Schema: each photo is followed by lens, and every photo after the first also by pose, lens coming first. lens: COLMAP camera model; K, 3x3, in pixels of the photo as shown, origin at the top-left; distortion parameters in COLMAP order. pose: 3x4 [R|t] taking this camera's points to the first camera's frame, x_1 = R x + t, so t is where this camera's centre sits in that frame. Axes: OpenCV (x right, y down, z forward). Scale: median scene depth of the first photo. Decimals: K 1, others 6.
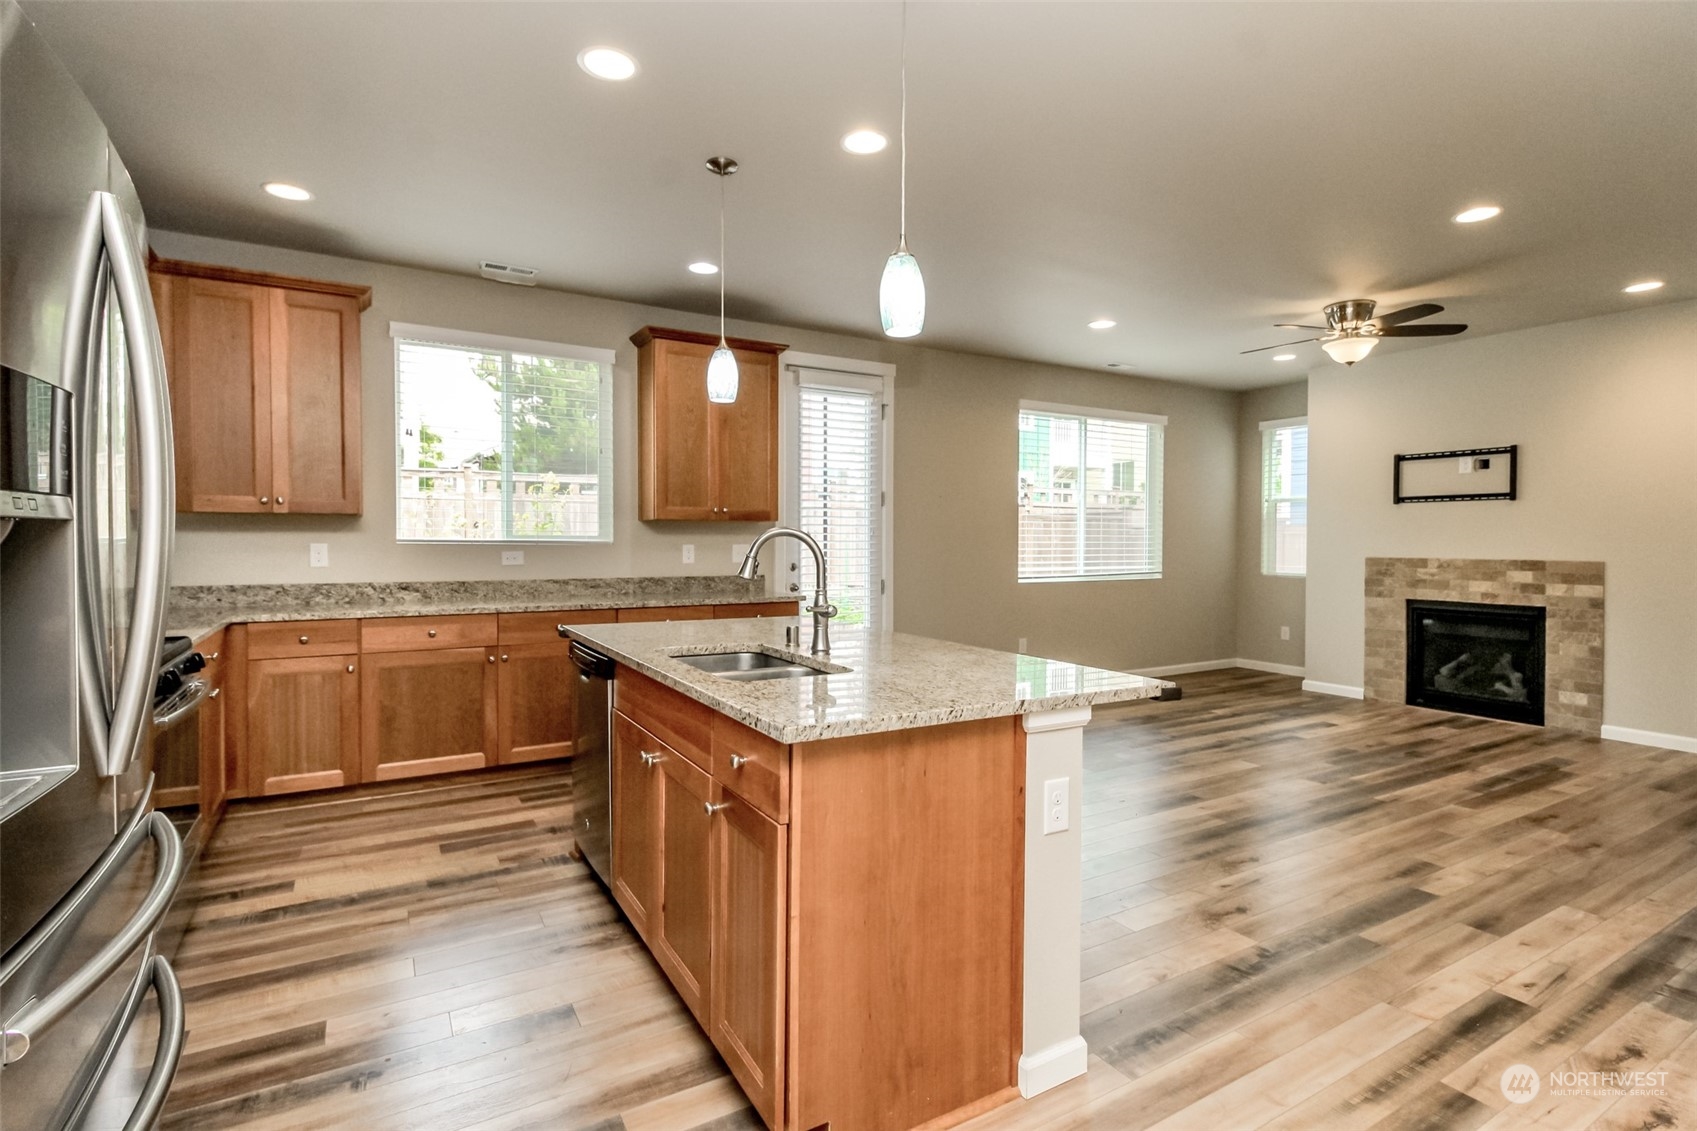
lens RADIAL K [[704.3, 0, 840.4], [0, 704.3, 550.8], [0, 0, 1]] dist [0.018777, -0.010521]
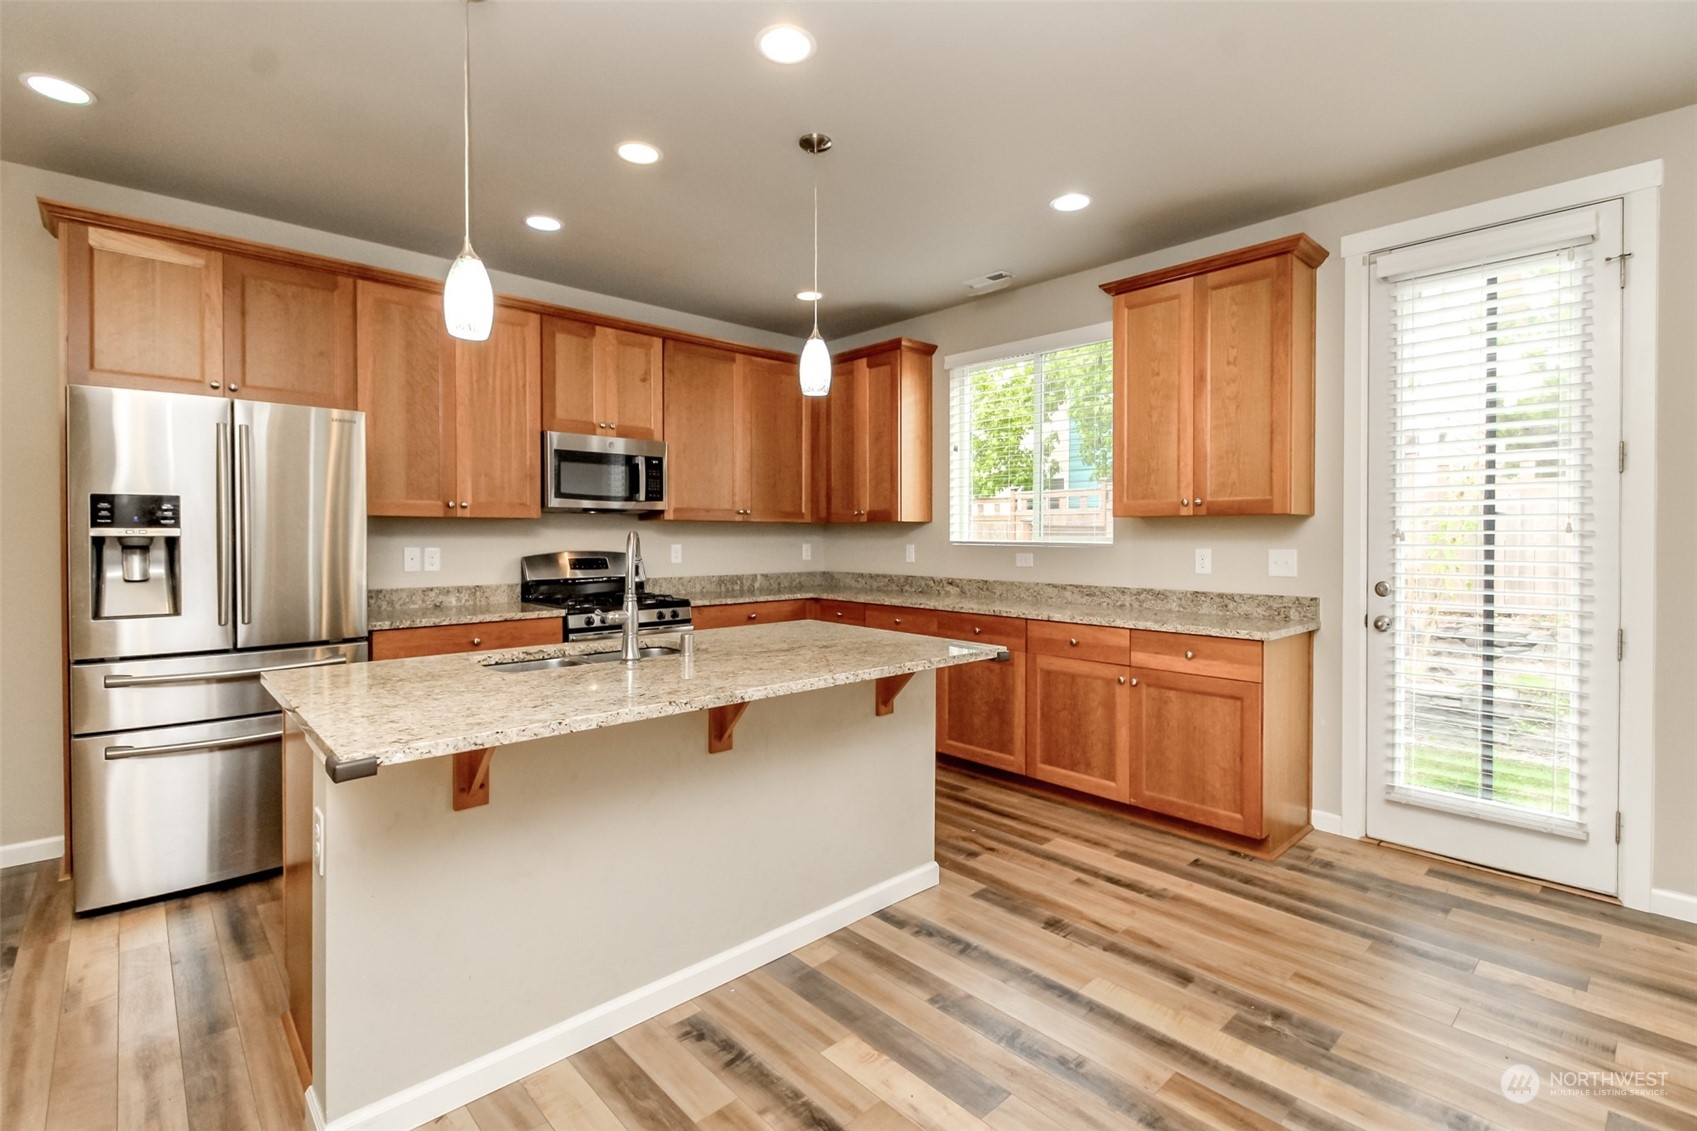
lens RADIAL K [[730.0, 0, 854.0], [0, 730.0, 537.3], [0, 0, 1]] dist [0.000359, -0.006289]
pose [[0.308629, -0.001629, -0.951181, 0.444913], [-0.014945, 0.999867, -0.006561, -0.011230], [0.951065, 0.016240, 0.308564, 0.450340]]
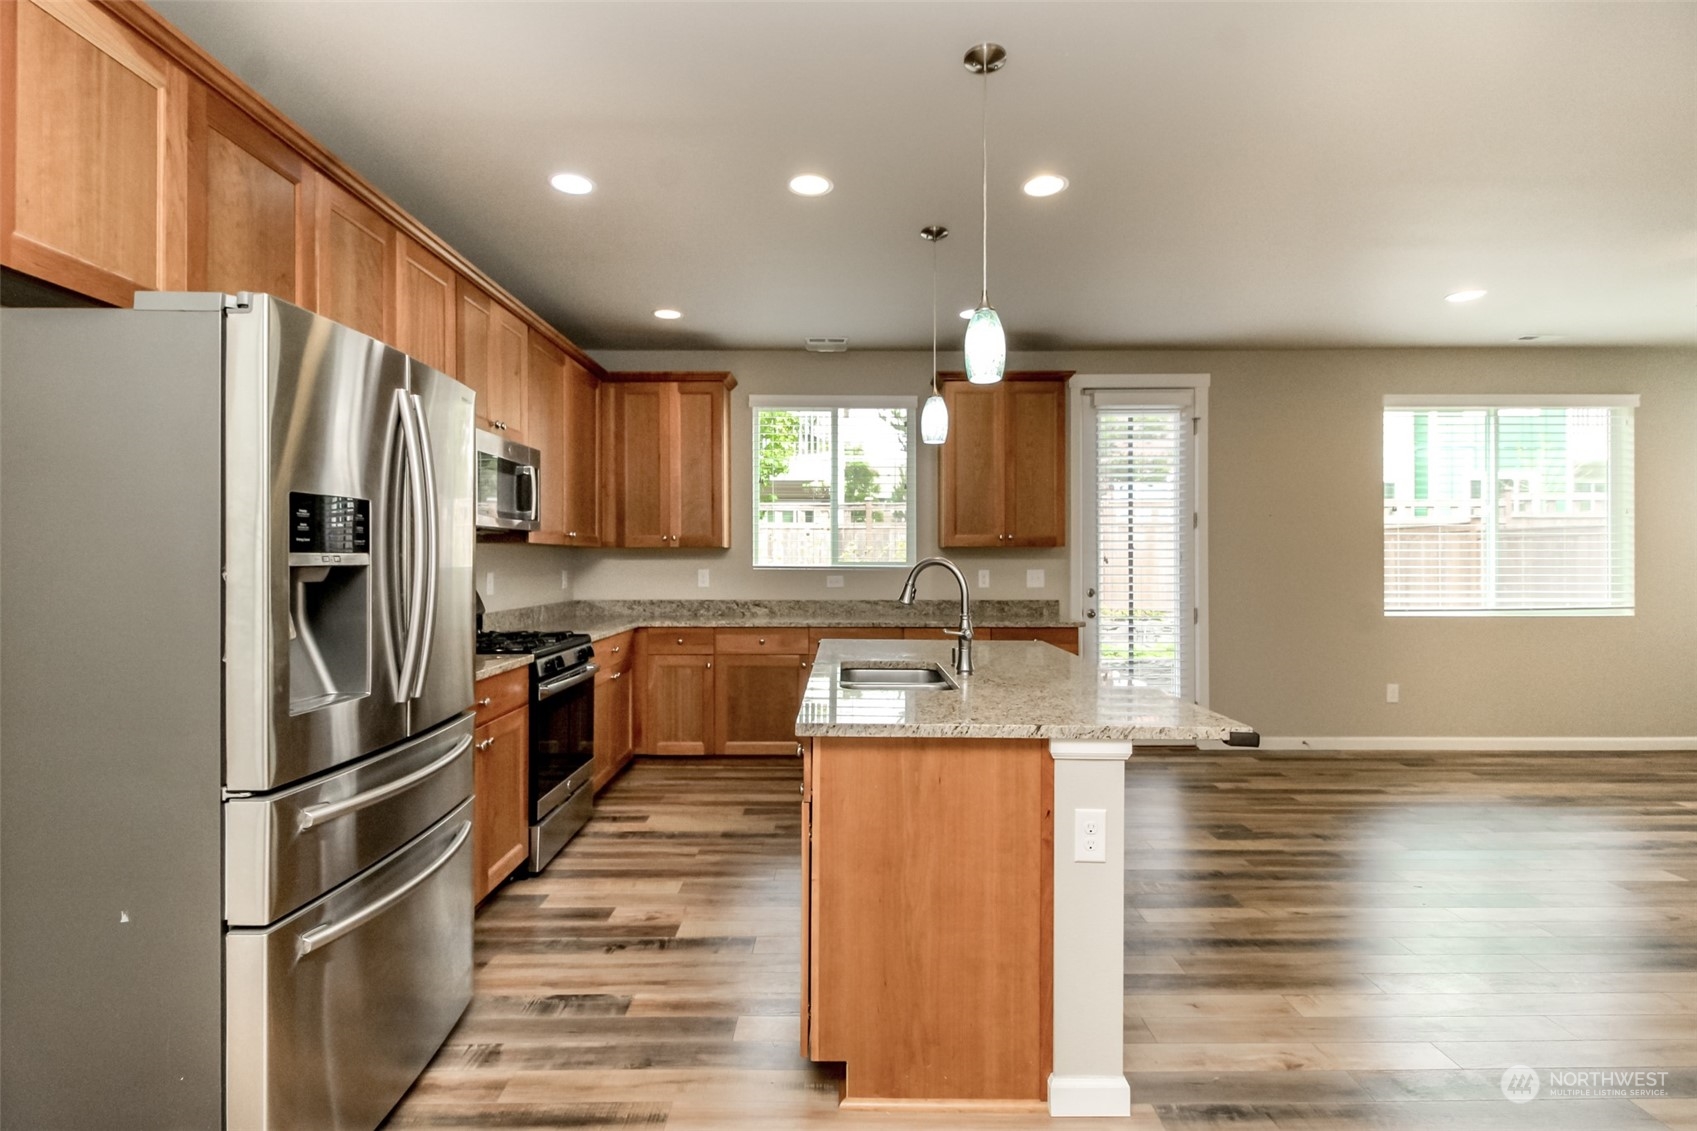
lens RADIAL K [[720.7, 0, 906.8], [0, 720.7, 558.5], [0, 0, 1]] dist [0.017143, -0.012396]
pose [[0.888685, -0.006084, -0.458479, 0.194504], [-0.003240, 0.999804, -0.019547, -0.004755], [0.458508, 0.018857, 0.888490, -0.015306]]
